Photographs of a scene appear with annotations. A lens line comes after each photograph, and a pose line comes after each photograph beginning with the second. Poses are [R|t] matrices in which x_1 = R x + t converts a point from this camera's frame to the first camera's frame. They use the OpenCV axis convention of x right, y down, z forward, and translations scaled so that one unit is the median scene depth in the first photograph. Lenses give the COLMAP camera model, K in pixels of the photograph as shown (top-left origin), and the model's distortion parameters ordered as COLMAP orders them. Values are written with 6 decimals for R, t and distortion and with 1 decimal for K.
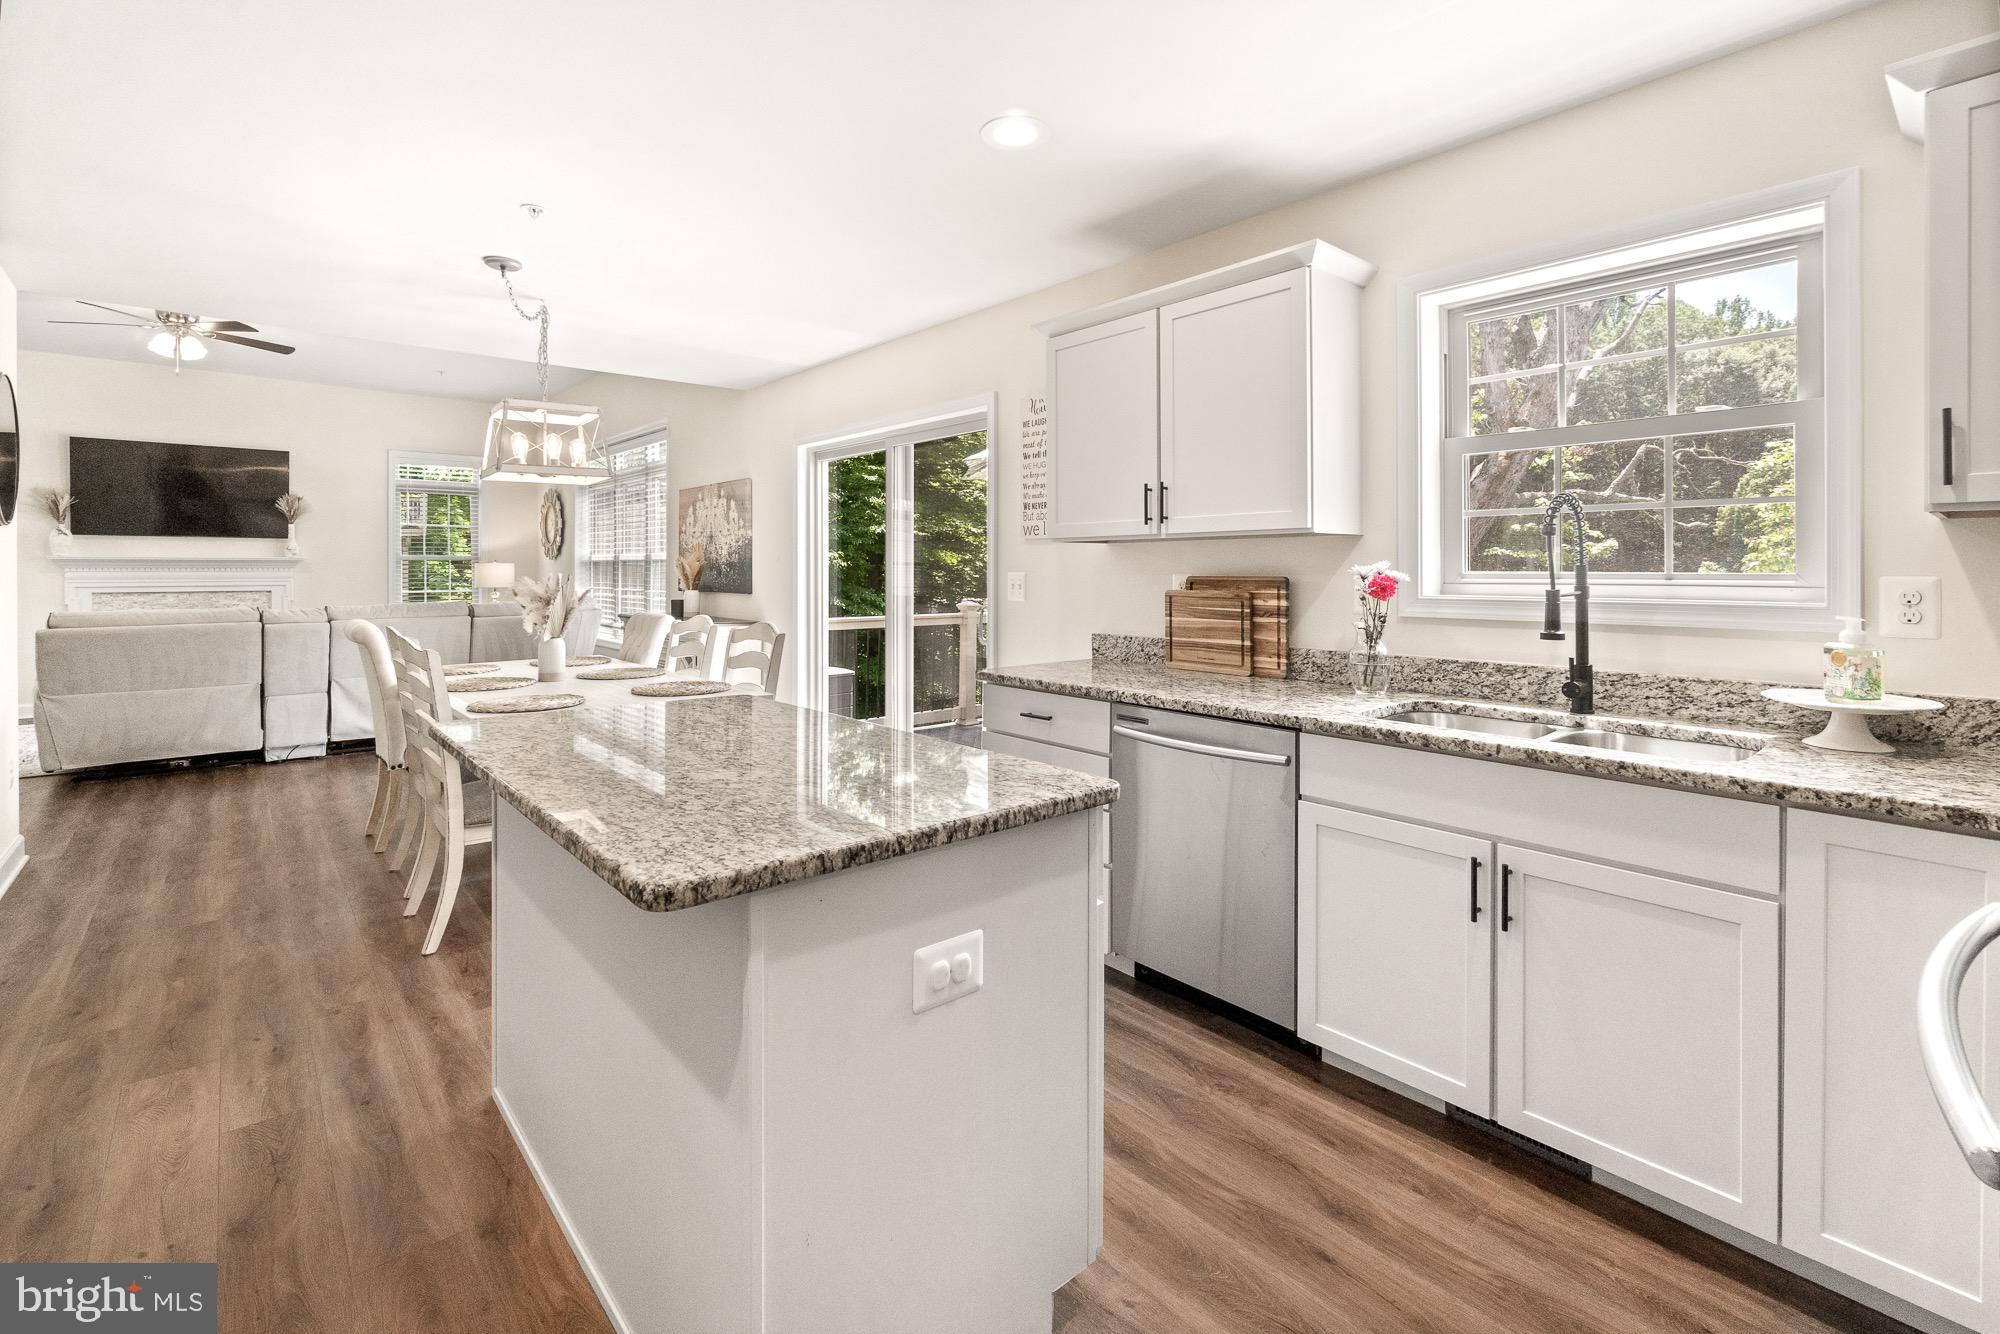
lens RADIAL K [[891.0, 0, 994.0], [0, 891.0, 655.4], [0, 0, 1]] dist [-0.002250, -0.000754]
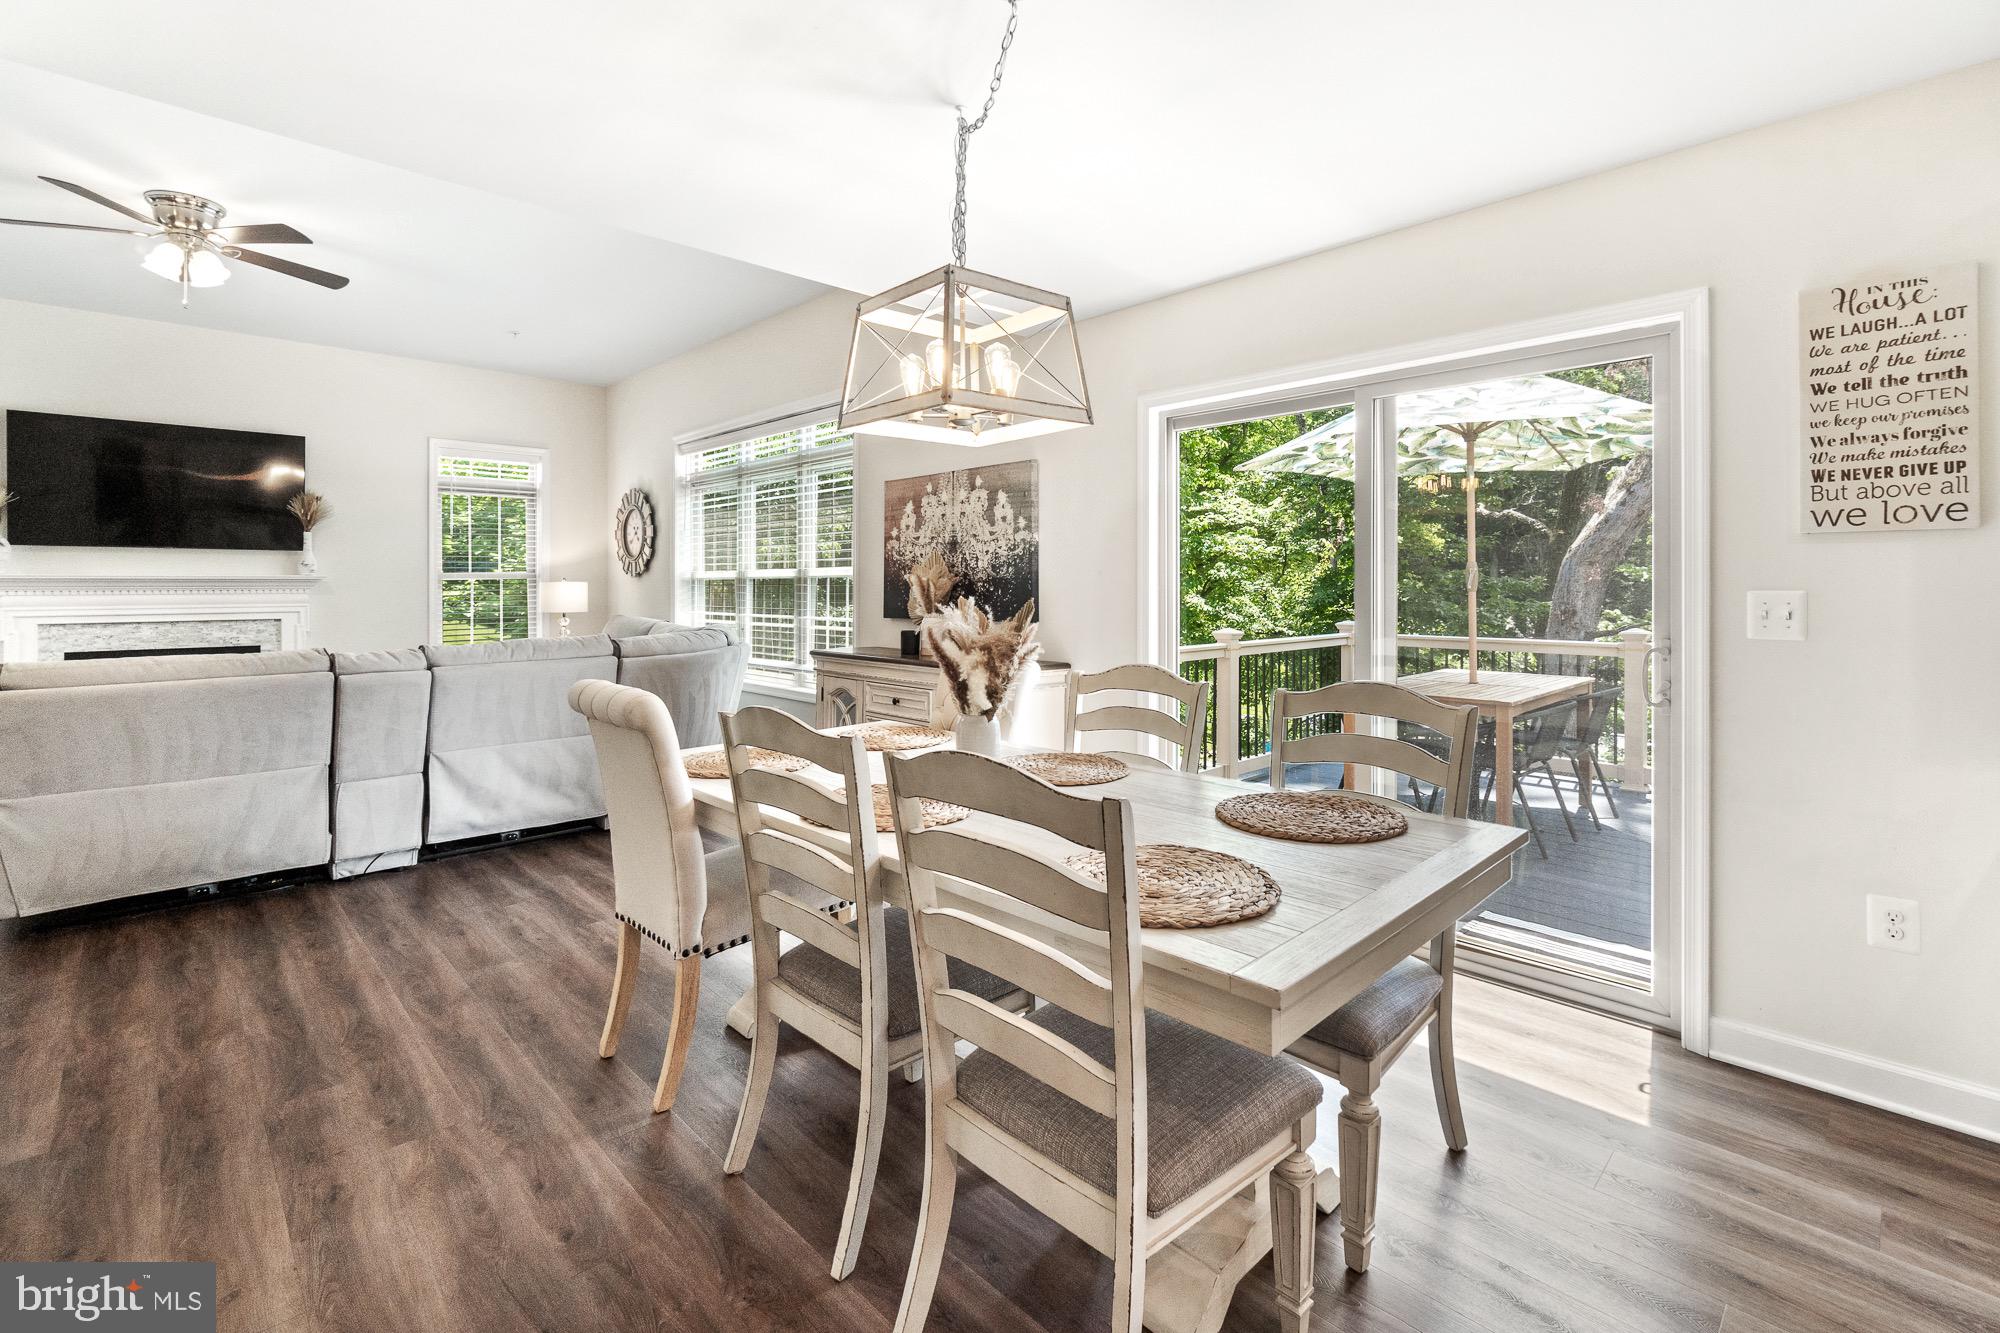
lens RADIAL K [[891.0, 0, 996.5], [0, 891.0, 665.4], [0, 0, 1]] dist [-0.002250, -0.000754]
pose [[0.998663, -0.009599, 0.050790, -0.341088], [0.010010, 0.999919, -0.007835, -0.030125], [-0.050710, 0.008333, 0.998679, 0.295732]]
